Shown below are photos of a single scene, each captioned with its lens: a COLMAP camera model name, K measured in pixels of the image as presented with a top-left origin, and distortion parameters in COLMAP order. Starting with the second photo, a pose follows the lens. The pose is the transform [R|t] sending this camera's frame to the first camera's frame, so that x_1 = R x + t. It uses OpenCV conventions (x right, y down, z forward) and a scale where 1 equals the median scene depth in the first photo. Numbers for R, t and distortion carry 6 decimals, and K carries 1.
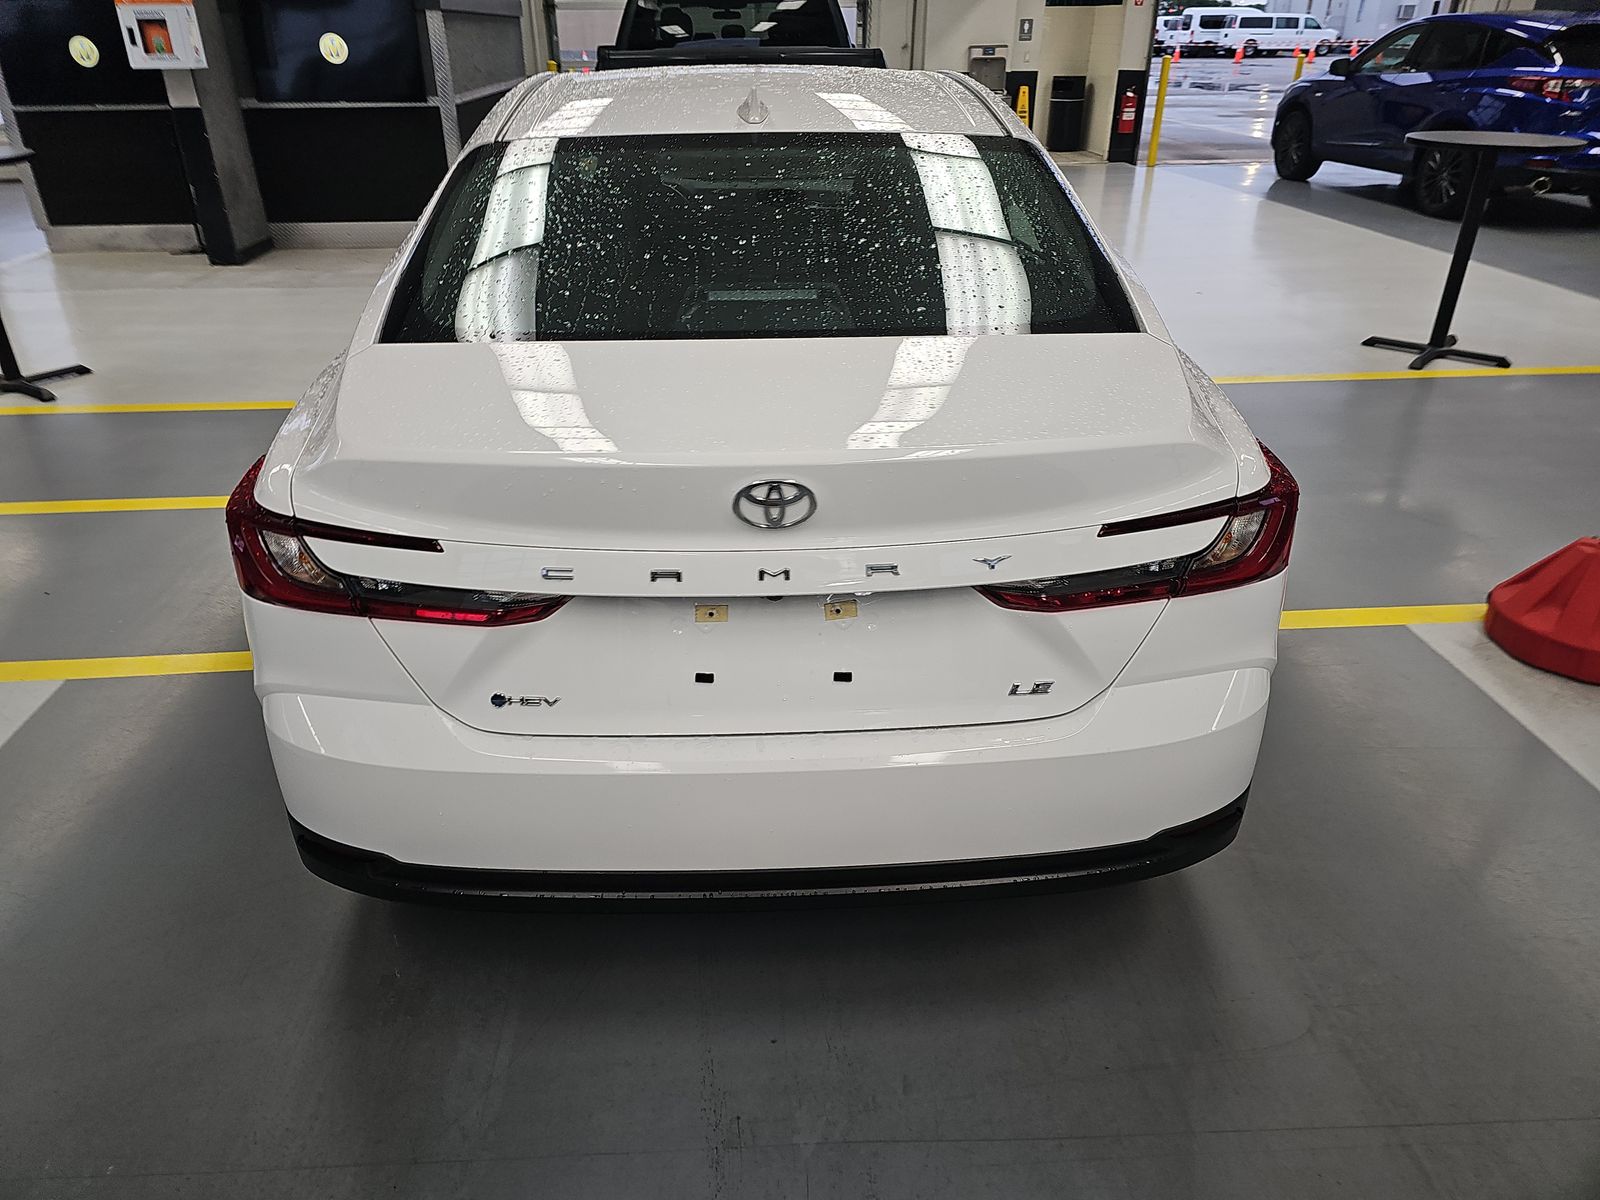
lens RADIAL K [[1080.6, 0, 797.0], [0, 1080.6, 597.7], [0, 0, 1]] dist [0.033302, -0.017993]
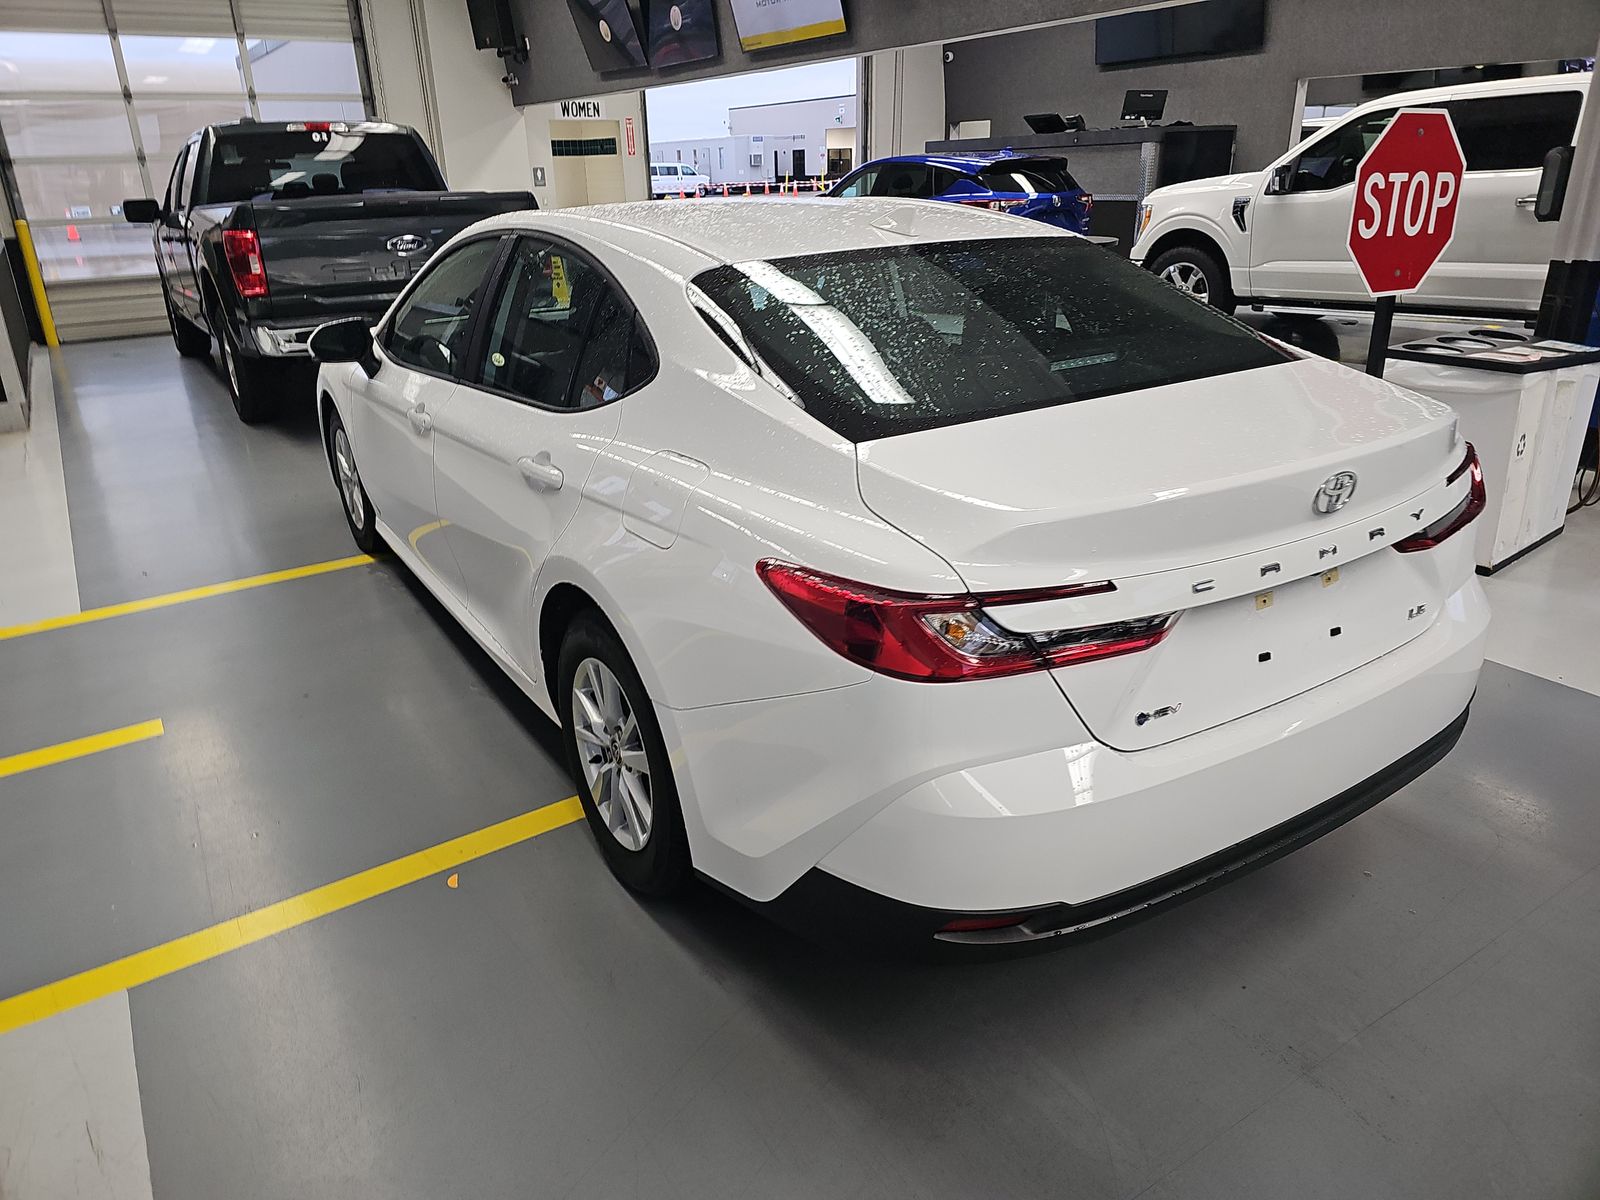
lens RADIAL K [[1080.6, 0, 798.6], [0, 1080.6, 602.9], [0, 0, 1]] dist [0.033302, -0.017993]
pose [[0.862724, -0.207880, 0.460970, -0.922854], [0.257244, 0.965244, -0.046153, -0.051256], [-0.435354, 0.158399, 0.886215, 0.123444]]
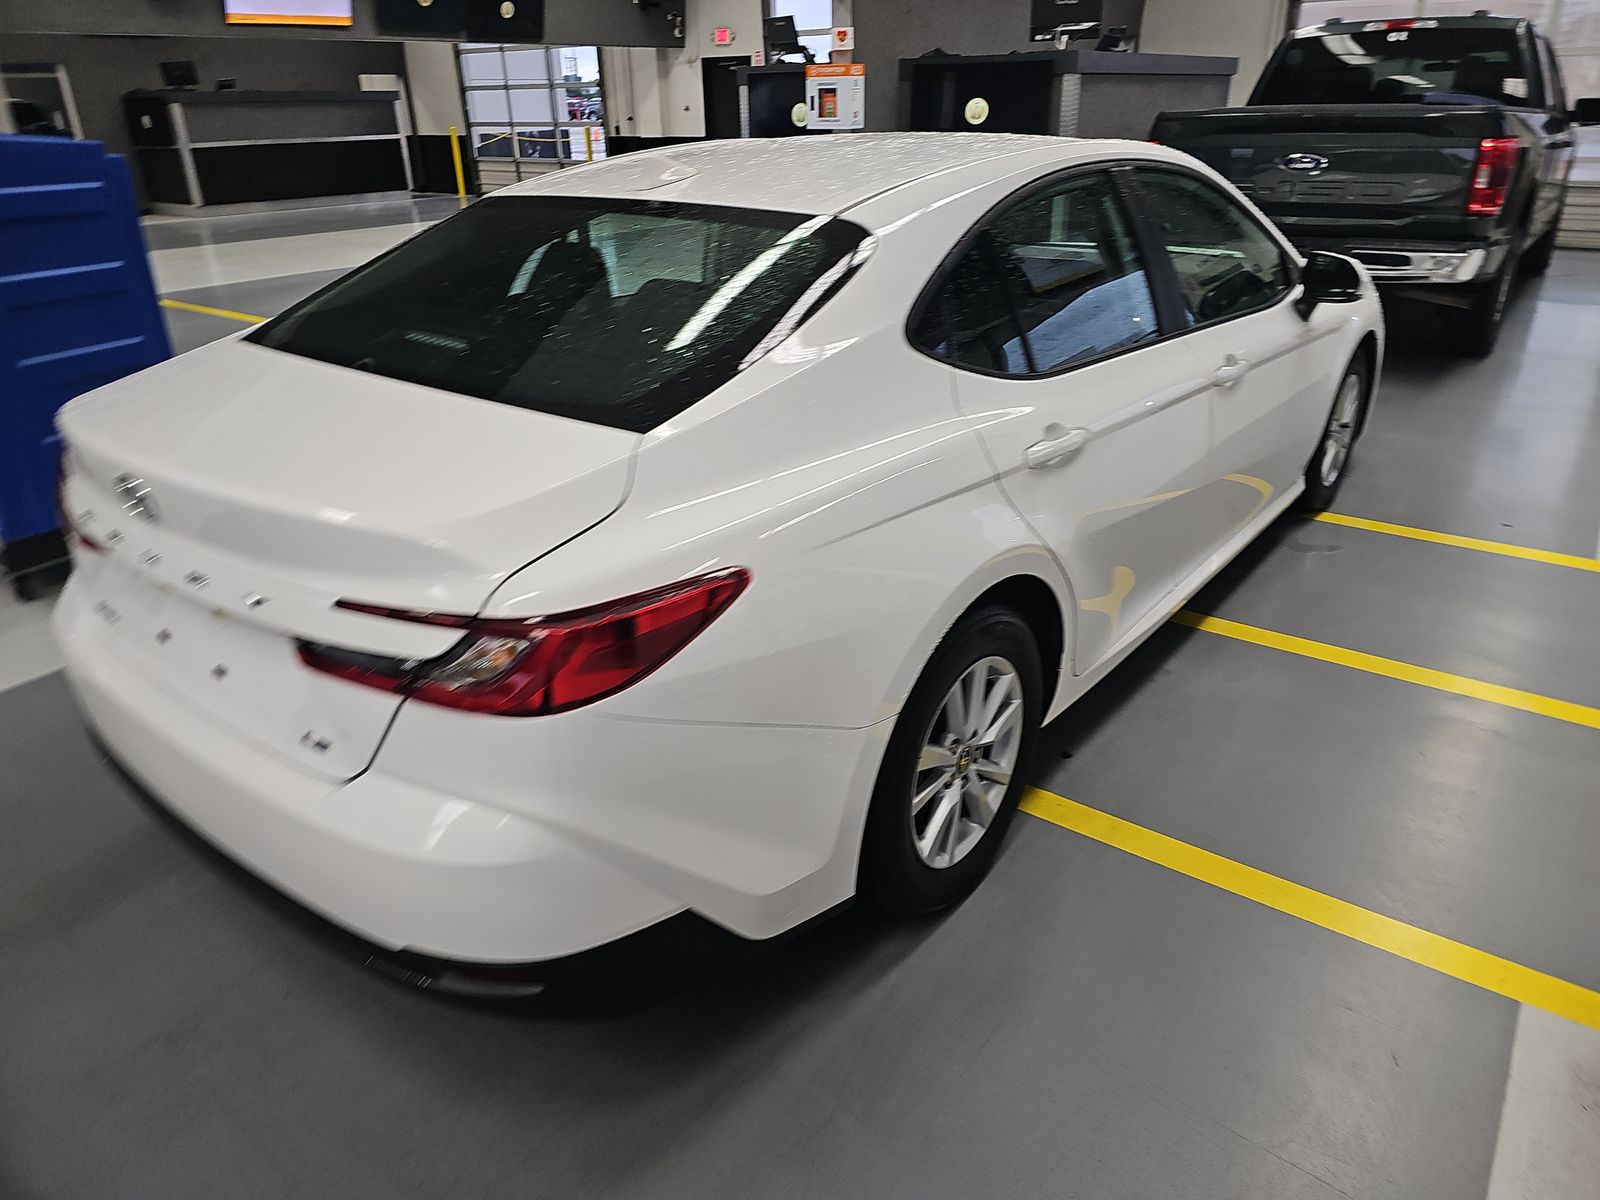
lens RADIAL K [[1080.6, 0, 801.8], [0, 1080.6, 605.7], [0, 0, 1]] dist [0.033302, -0.017993]
pose [[0.762650, 0.269051, -0.588197, 0.985683], [-0.290778, 0.954921, 0.059777, -0.201314], [0.577765, 0.125445, 0.806505, 0.374624]]
